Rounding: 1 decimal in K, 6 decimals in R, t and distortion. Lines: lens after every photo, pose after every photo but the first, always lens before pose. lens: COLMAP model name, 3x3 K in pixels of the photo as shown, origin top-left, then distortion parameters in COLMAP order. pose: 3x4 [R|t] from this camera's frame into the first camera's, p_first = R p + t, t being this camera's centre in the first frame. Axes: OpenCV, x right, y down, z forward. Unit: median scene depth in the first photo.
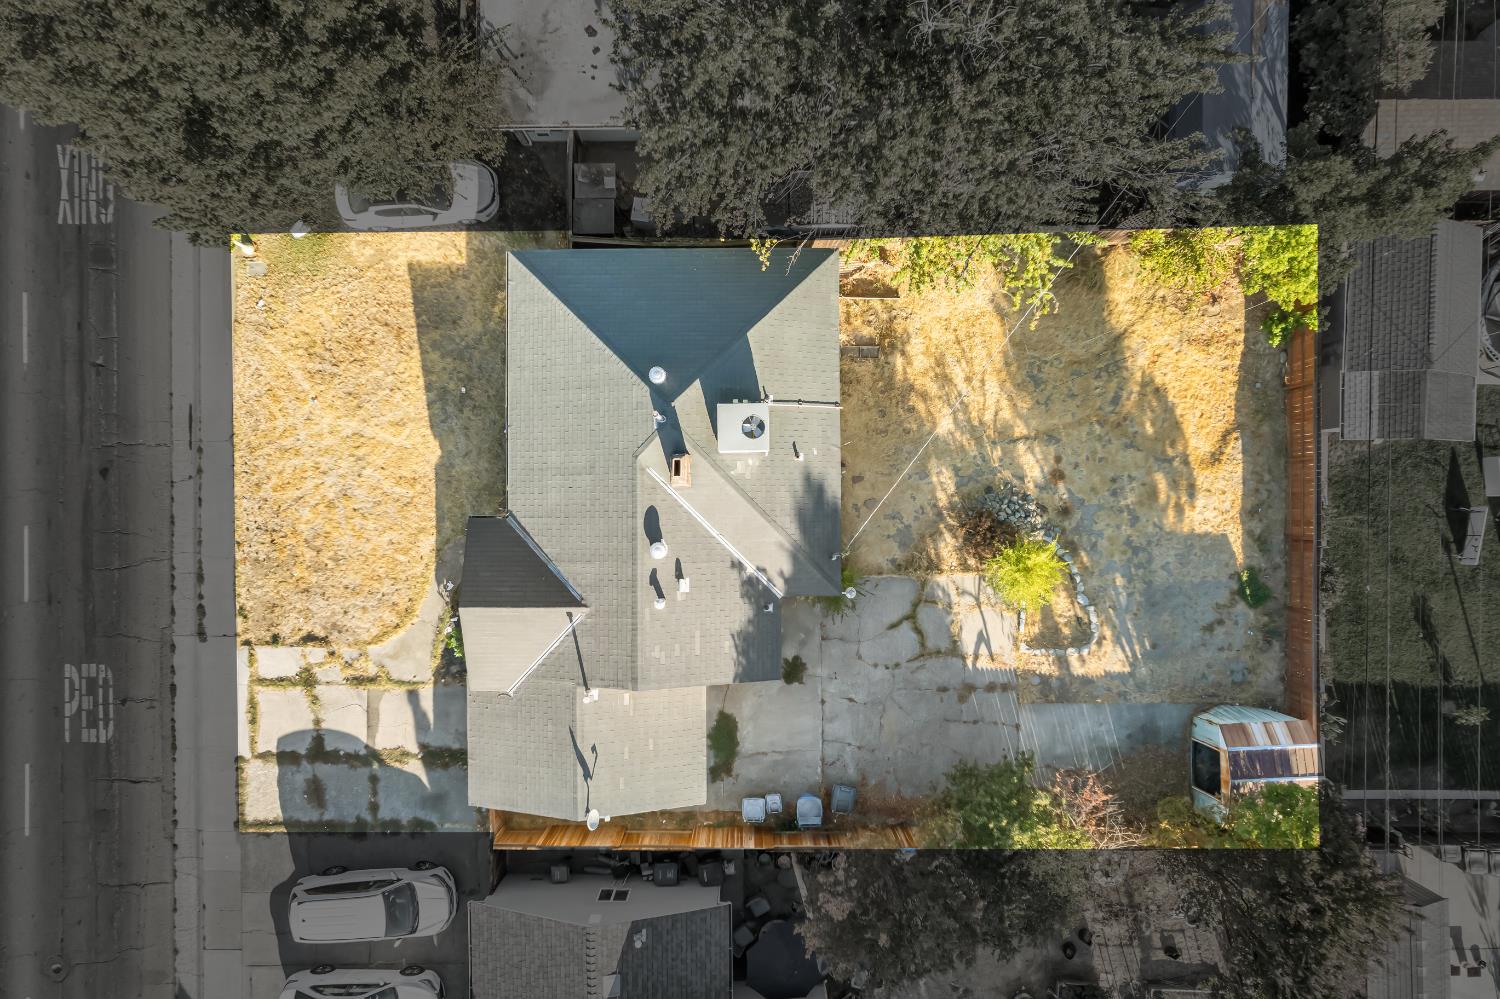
lens RADIAL K [[954.9, 0, 750.7], [0, 954.9, 510.1], [0, 0, 1]] dist [-0.071824, 0.064920]
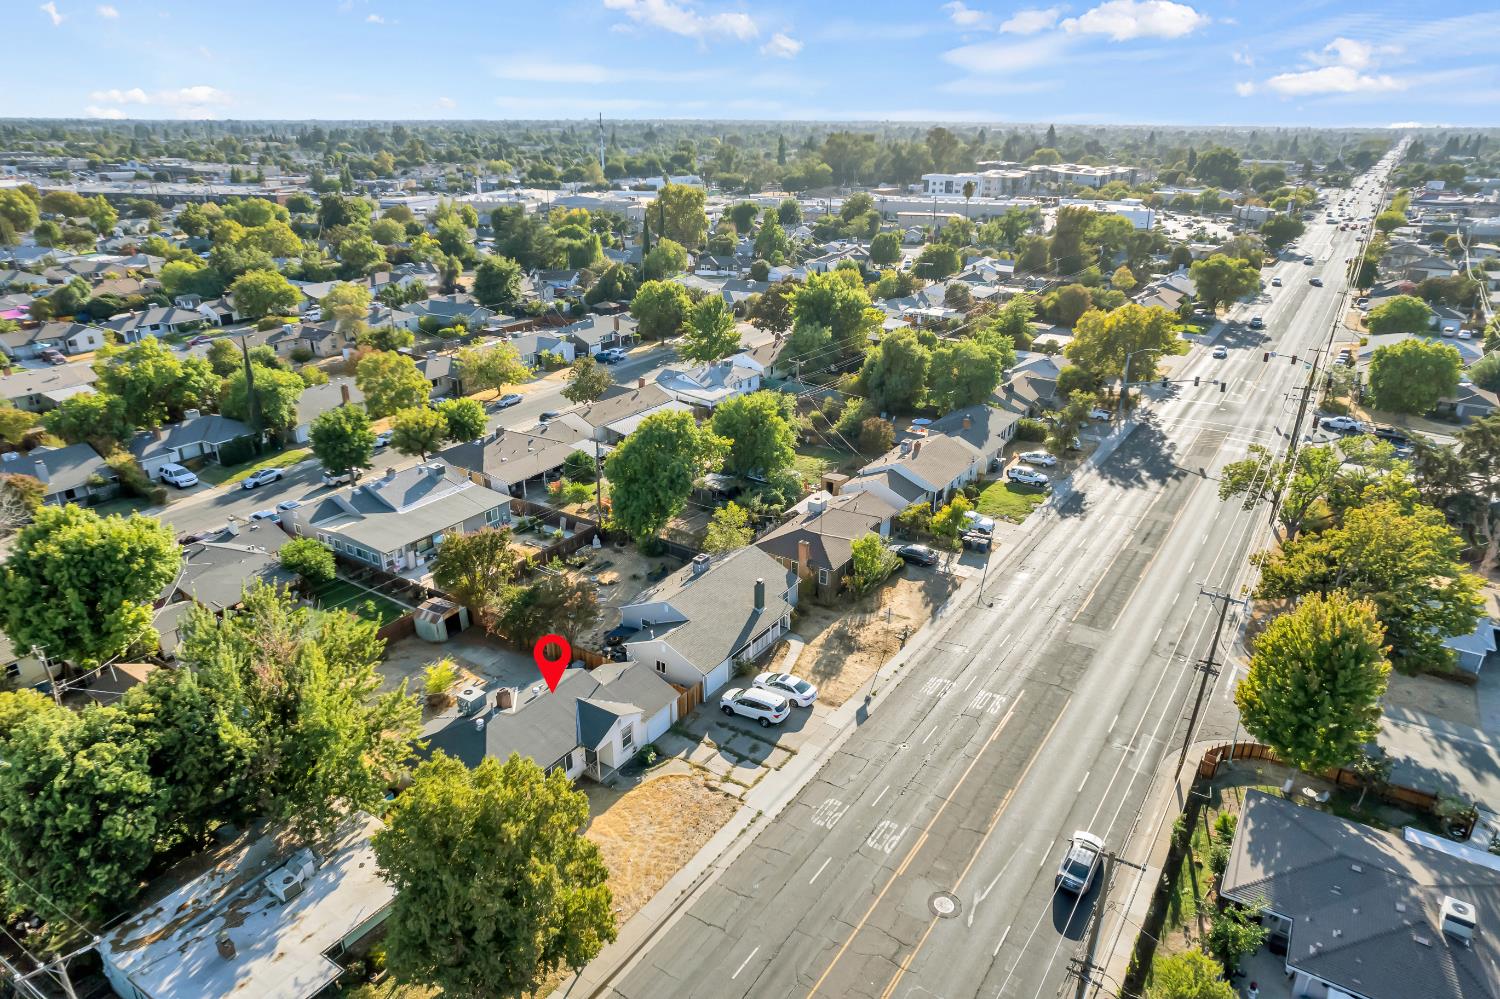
lens RADIAL K [[954.9, 0, 750.7], [0, 954.9, 510.1], [0, 0, 1]] dist [-0.071824, 0.064920]
pose [[-0.835568, -0.214156, 0.505928, -1.395782], [0.549342, -0.313973, 0.774367, -1.147242], [-0.006988, 0.924964, 0.379991, -0.270744]]
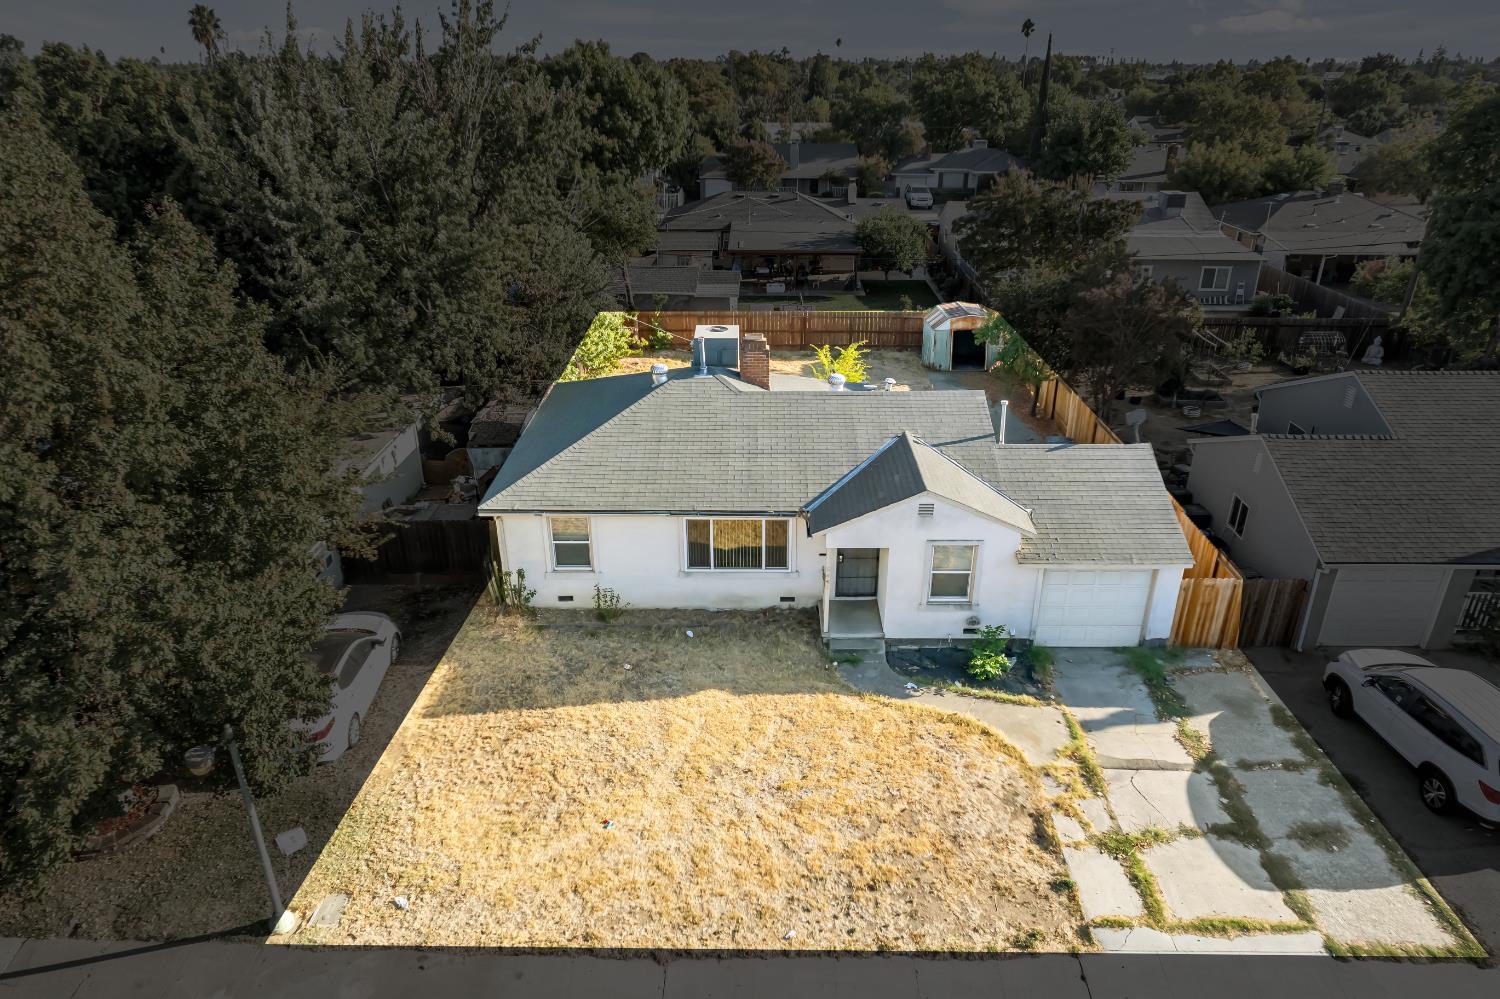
lens RADIAL K [[954.9, 0, 750.7], [0, 954.9, 510.1], [0, 0, 1]] dist [-0.071824, 0.064920]
pose [[0.017163, -0.426876, 0.904147, -0.884214], [0.999853, 0.007865, -0.015267, -0.025920], [-0.000594, 0.904276, 0.426948, 0.592544]]
